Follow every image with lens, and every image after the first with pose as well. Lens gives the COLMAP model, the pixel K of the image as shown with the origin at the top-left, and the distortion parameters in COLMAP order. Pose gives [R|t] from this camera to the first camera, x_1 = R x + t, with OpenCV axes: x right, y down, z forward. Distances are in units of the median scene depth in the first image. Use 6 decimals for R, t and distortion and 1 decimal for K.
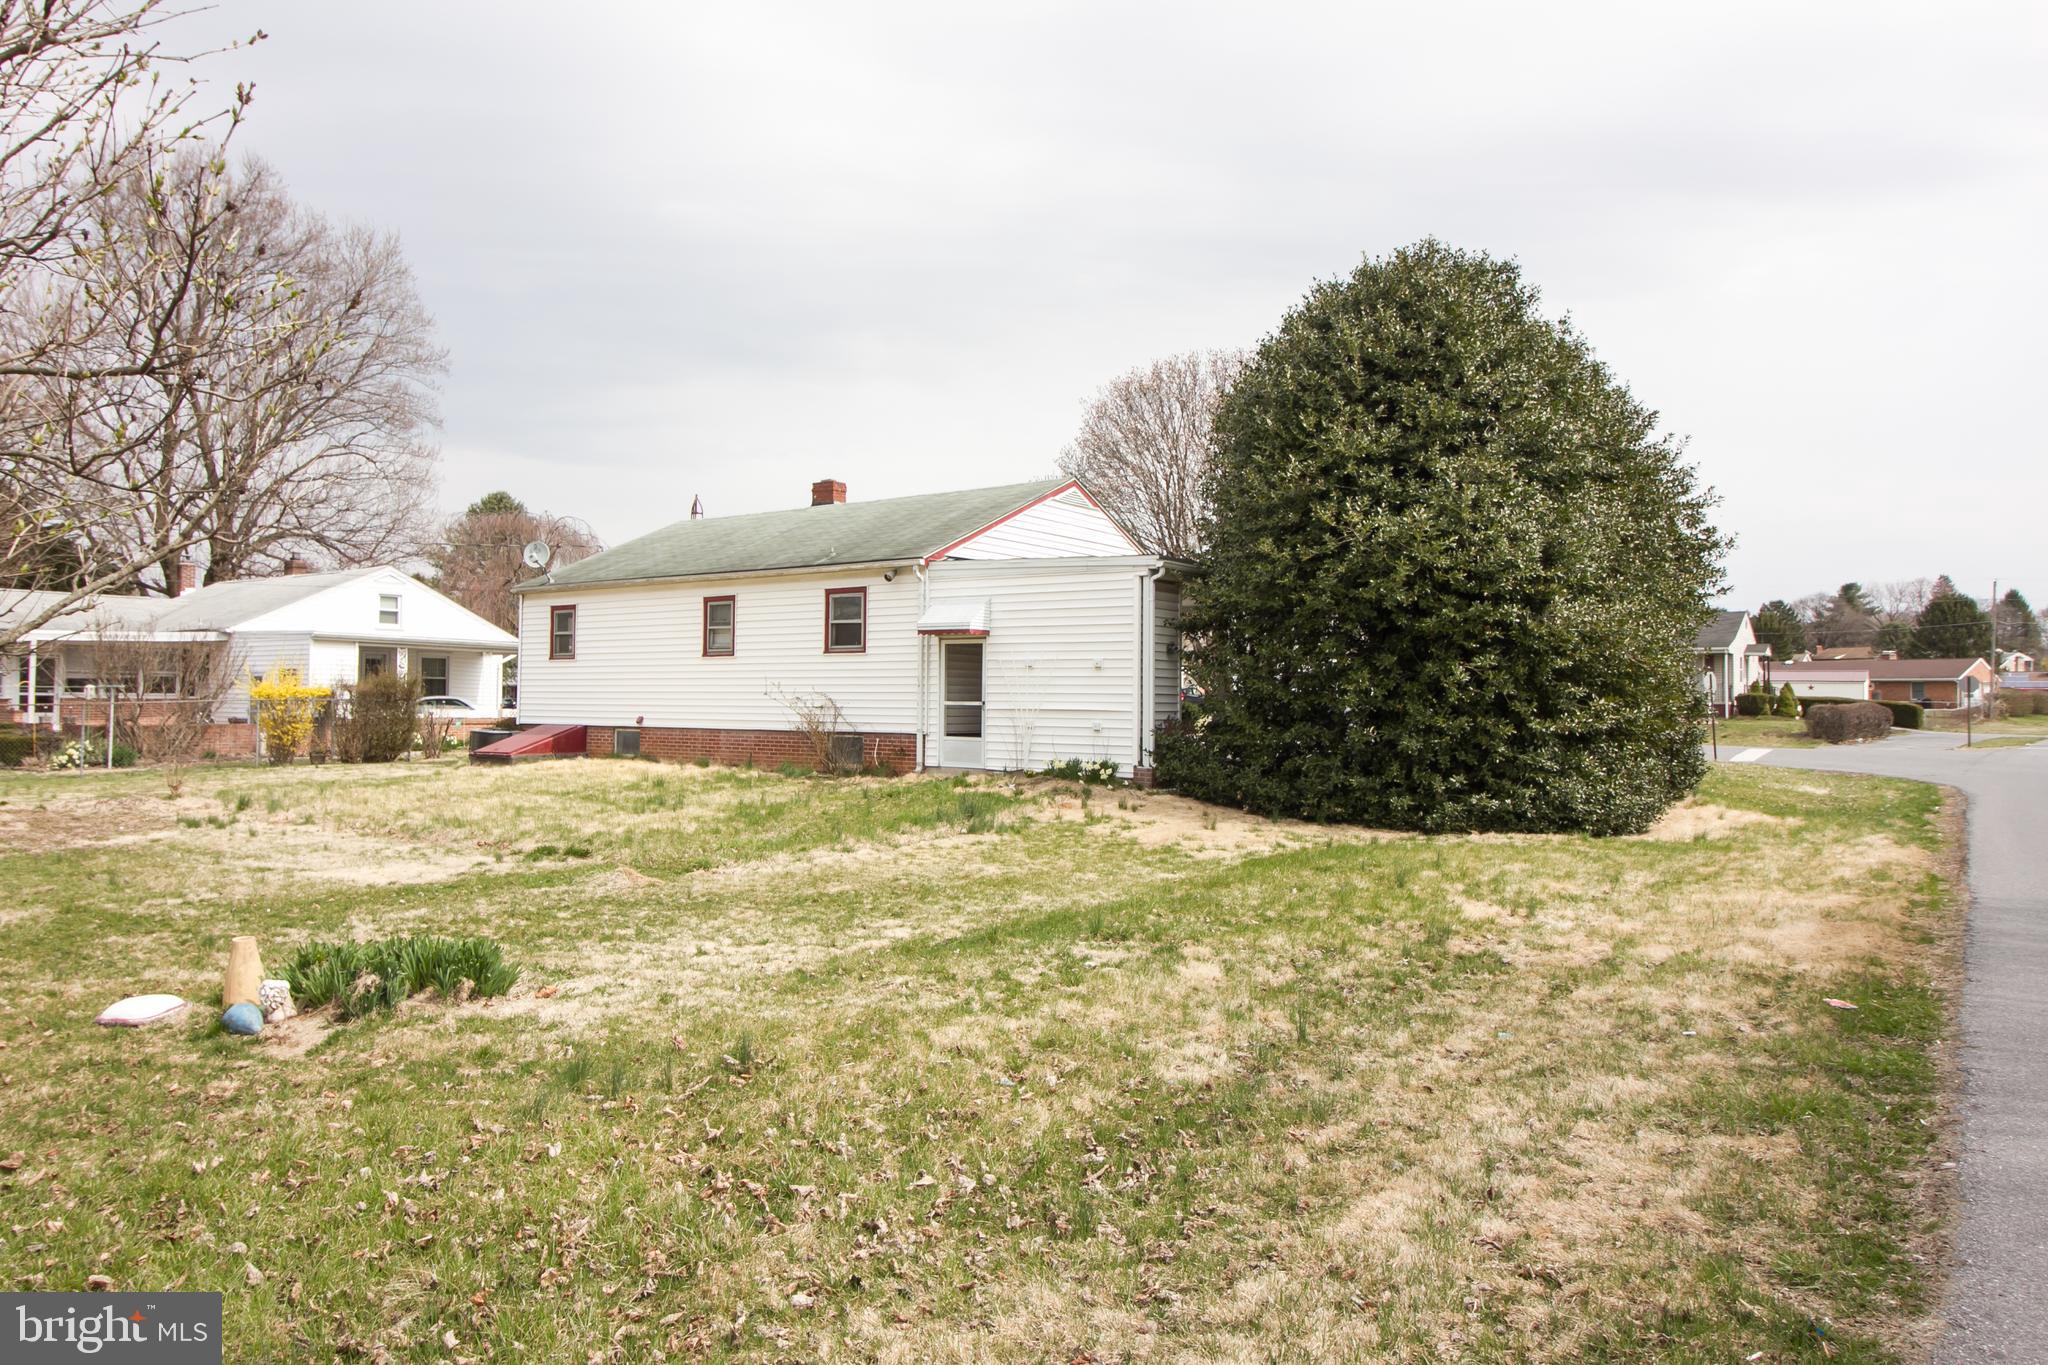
lens RADIAL K [[1350.1, 0, 1024.6], [0, 1350.1, 685.3], [0, 0, 1]] dist [0.001694, 0.000108]
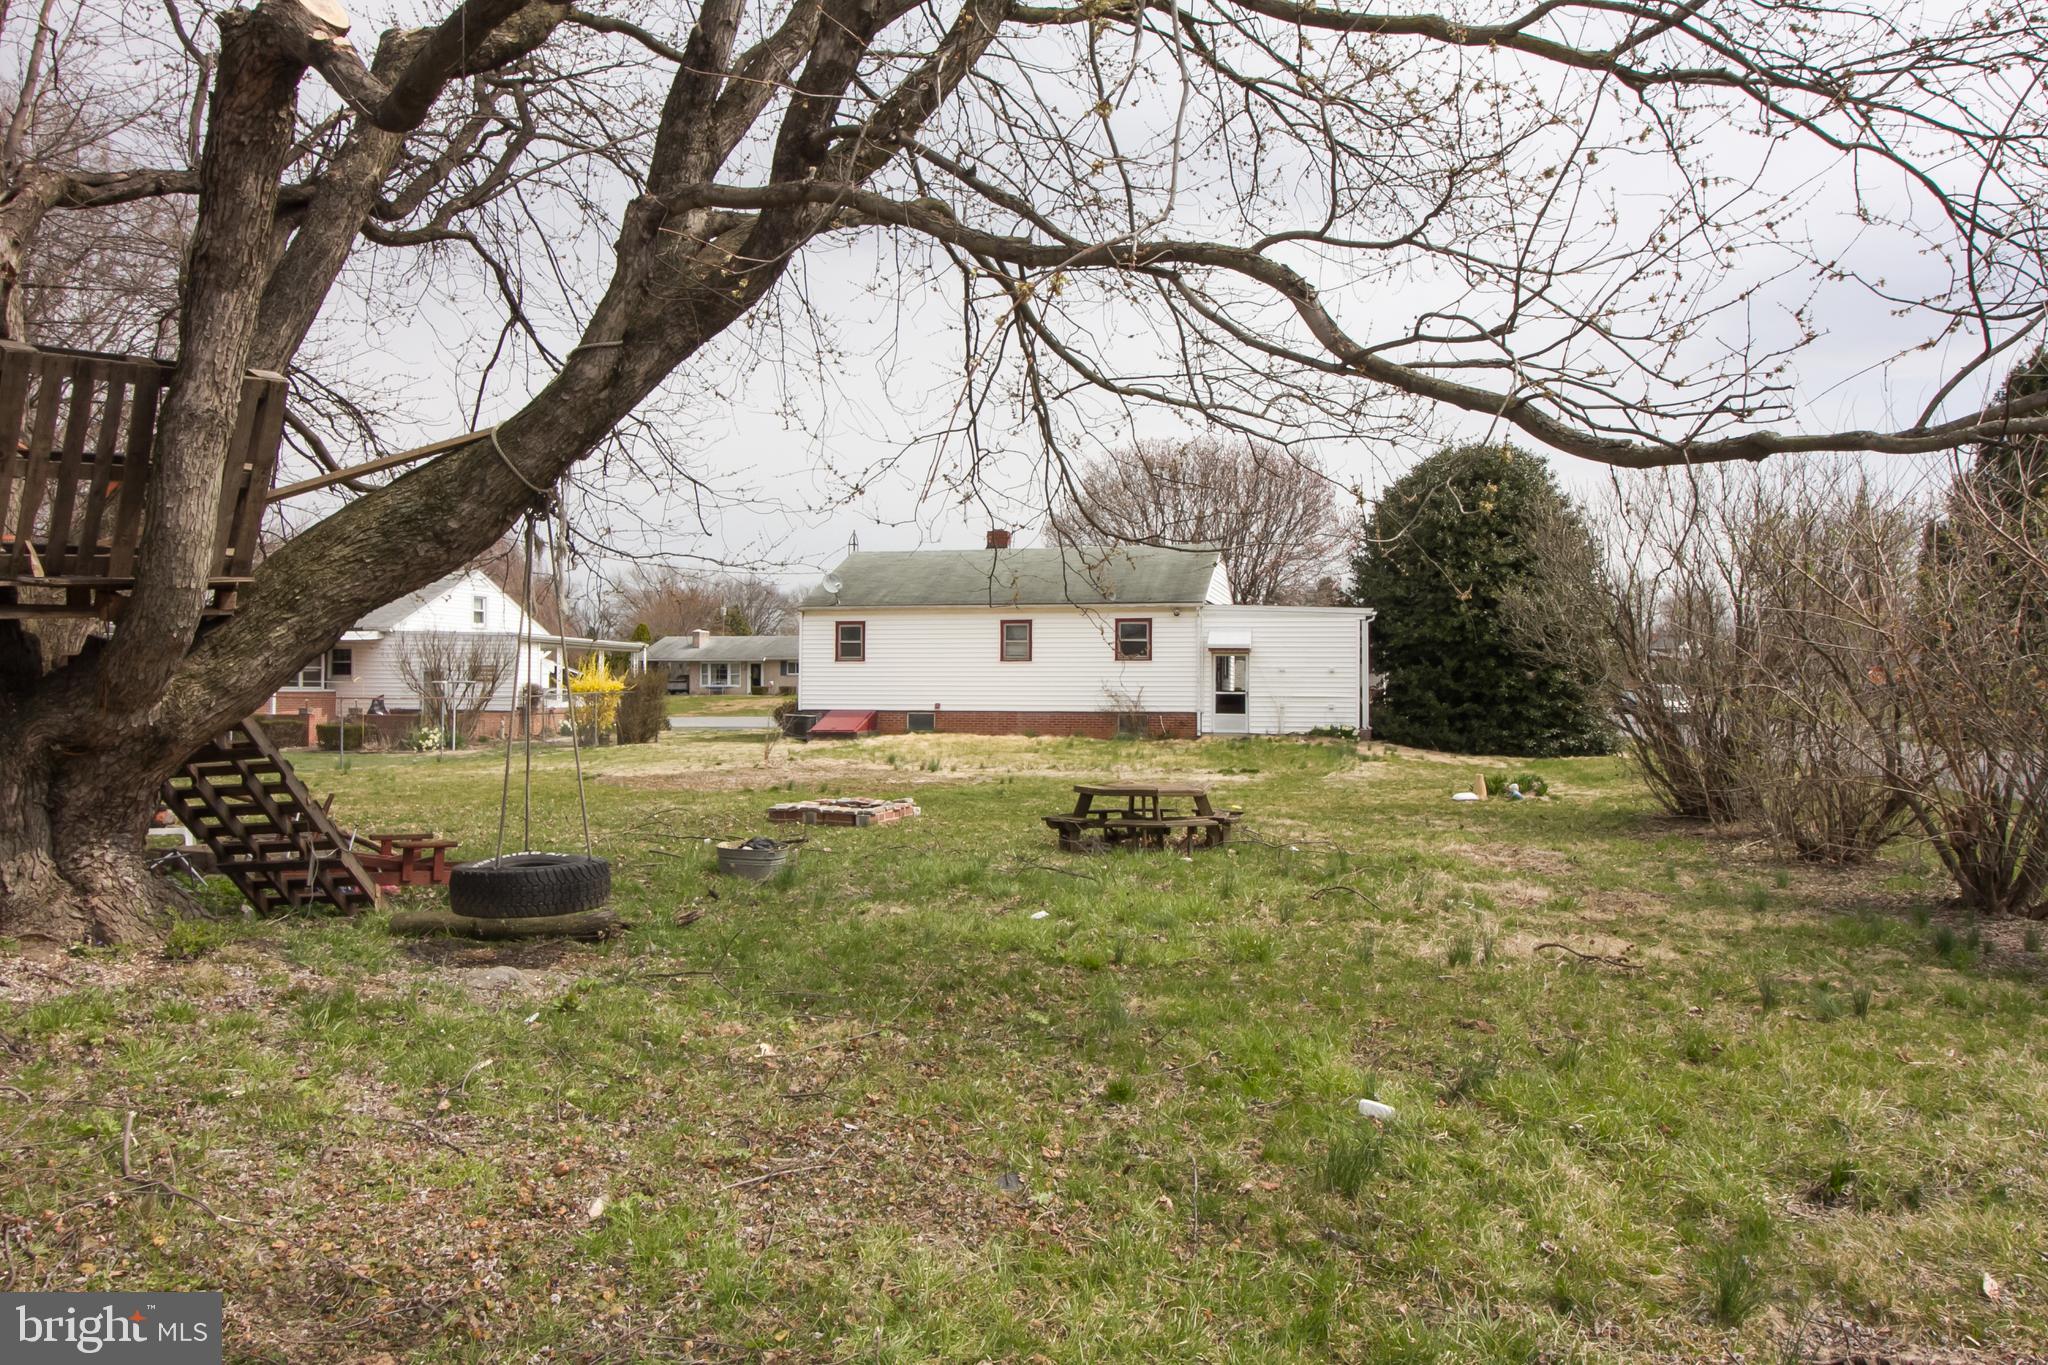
lens RADIAL K [[1516.5, 0, 1023.4], [0, 1516.5, 681.1], [0, 0, 1]] dist [-0.002445, -0.000058]
pose [[0.924431, -0.001440, 0.381348, -0.901976], [-0.001318, 0.999975, 0.006970, -0.012449], [-0.381348, -0.006946, 0.924405, -0.545243]]
